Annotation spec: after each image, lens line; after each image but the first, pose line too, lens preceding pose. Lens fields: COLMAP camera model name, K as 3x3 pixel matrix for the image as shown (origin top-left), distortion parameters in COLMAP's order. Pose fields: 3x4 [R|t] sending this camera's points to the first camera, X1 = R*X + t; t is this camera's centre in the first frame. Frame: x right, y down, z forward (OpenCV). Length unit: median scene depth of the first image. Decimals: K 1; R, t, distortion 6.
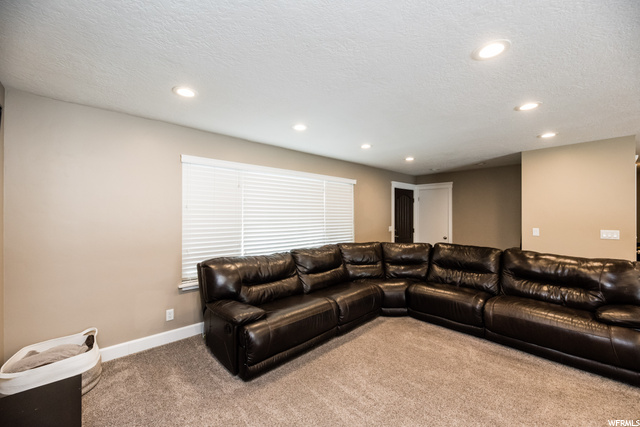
lens RADIAL K [[258.7, 0, 324.2], [0, 258.7, 214.8], [0, 0, 1]] dist [-0.003819, 0.000109]
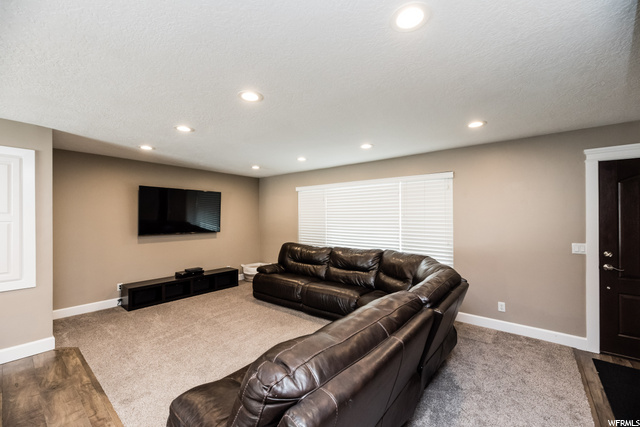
lens RADIAL K [[258.7, 0, 314.1], [0, 258.7, 217.4], [0, 0, 1]] dist [-0.003819, 0.000109]
pose [[0.130687, -0.002282, -0.991421, 0.974906], [0.000005, 0.999997, -0.002301, -0.004762], [0.991424, 0.000296, 0.130686, 0.633062]]
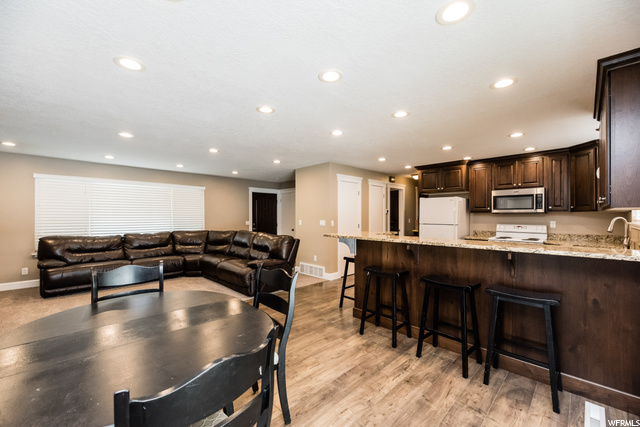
lens RADIAL K [[258.7, 0, 322.1], [0, 258.7, 214.1], [0, 0, 1]] dist [-0.003819, 0.000109]
pose [[0.998797, -0.000154, 0.049033, 0.829097], [0.000458, 0.999981, -0.006190, 0.024262], [-0.049031, 0.006205, 0.998778, -0.499506]]
